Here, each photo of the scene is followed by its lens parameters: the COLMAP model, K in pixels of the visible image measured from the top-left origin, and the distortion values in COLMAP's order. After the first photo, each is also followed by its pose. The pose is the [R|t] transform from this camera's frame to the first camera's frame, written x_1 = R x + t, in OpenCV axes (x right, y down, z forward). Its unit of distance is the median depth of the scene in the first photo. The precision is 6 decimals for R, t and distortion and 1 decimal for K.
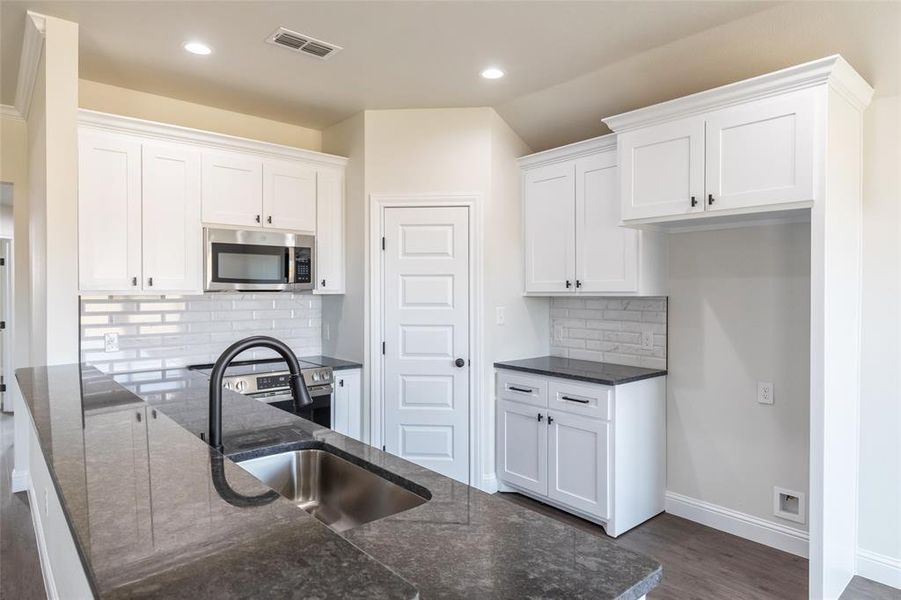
lens RADIAL K [[529.5, 0, 445.2], [0, 529.5, 291.1], [0, 0, 1]] dist [-0.005336, -0.008509]
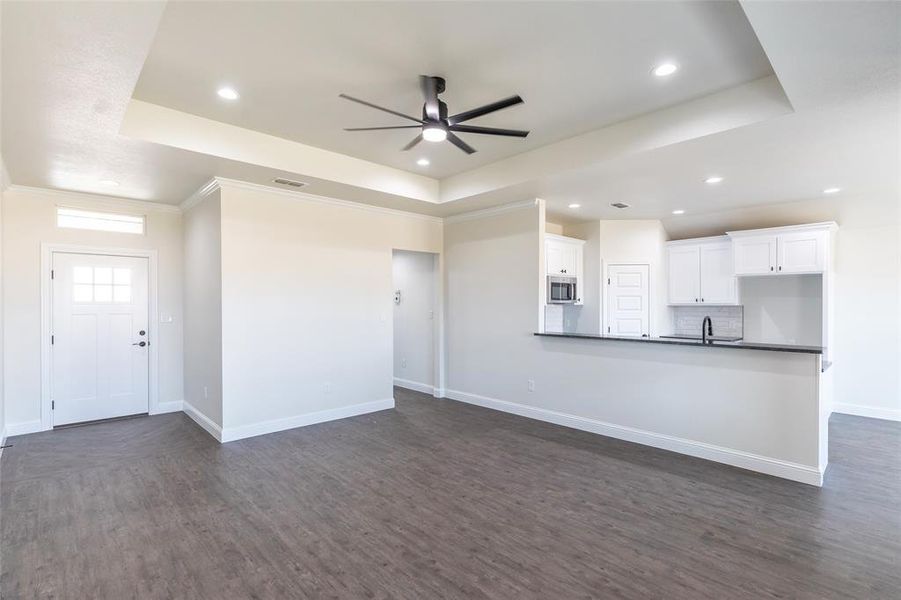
lens RADIAL K [[422.5, 0, 447.7], [0, 422.5, 306.6], [0, 0, 1]] dist [-0.003230, 0.000342]
pose [[0.999157, -0.004109, 0.040850, -0.871667], [0.003672, 0.999935, 0.010784, -0.008313], [-0.040891, -0.010625, 0.999107, -0.728365]]
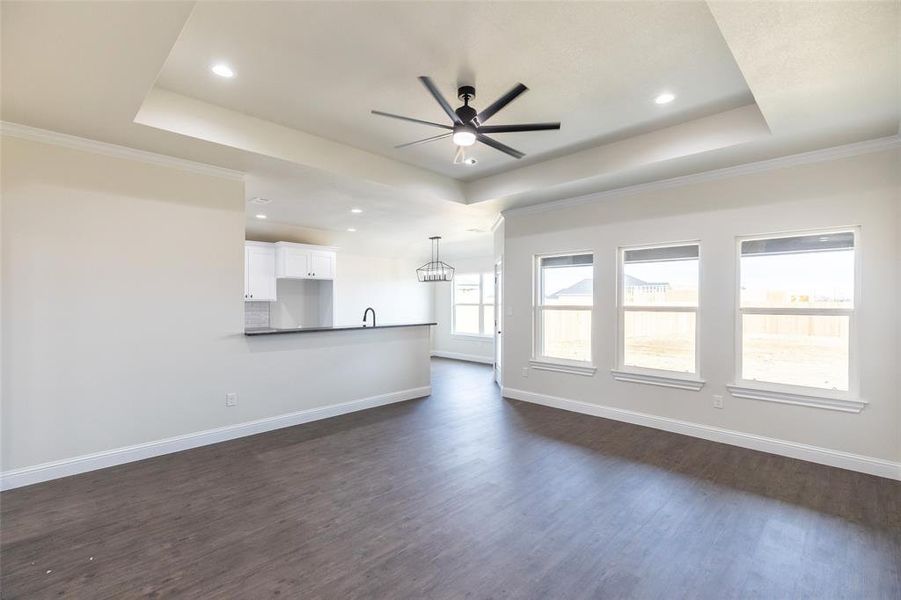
lens RADIAL K [[406.0, 0, 449.1], [0, 406.0, 303.5], [0, 0, 1]] dist [0.005402, -0.001315]
pose [[-0.067034, -0.009735, 0.997703, -1.688137], [-0.000983, 0.999953, 0.009691, 0.000936], [-0.997750, -0.000331, -0.067041, 0.168599]]
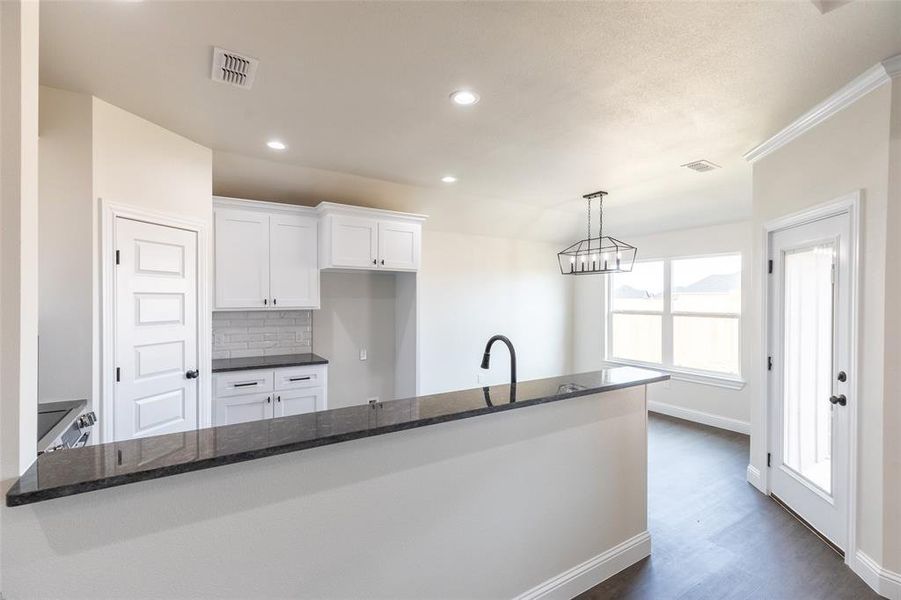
lens RADIAL K [[406.0, 0, 445.9], [0, 406.0, 300.5], [0, 0, 1]] dist [0.005402, -0.001315]
pose [[0.152486, -0.006208, 0.988286, -0.724818], [-0.002576, 0.999974, 0.006679, -0.024198], [-0.988302, -0.003564, 0.152466, 0.356976]]
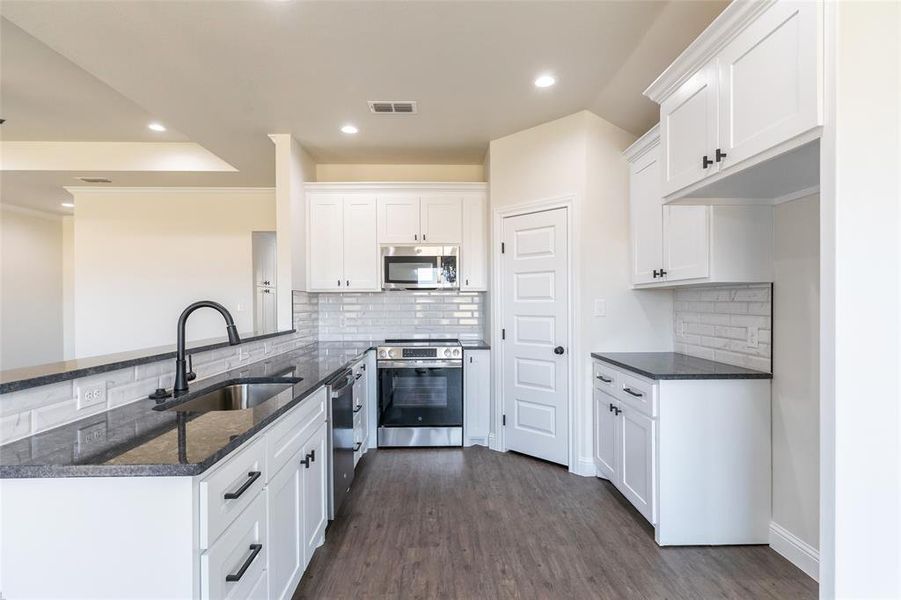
lens RADIAL K [[434.0, 0, 443.4], [0, 434.0, 303.9], [0, 0, 1]] dist [-0.002369, -0.000511]
pose [[0.770299, -0.001708, -0.637681, 0.421262], [0.005085, 0.999981, 0.003465, 0.035016], [0.637663, -0.005912, 0.770293, 0.152116]]
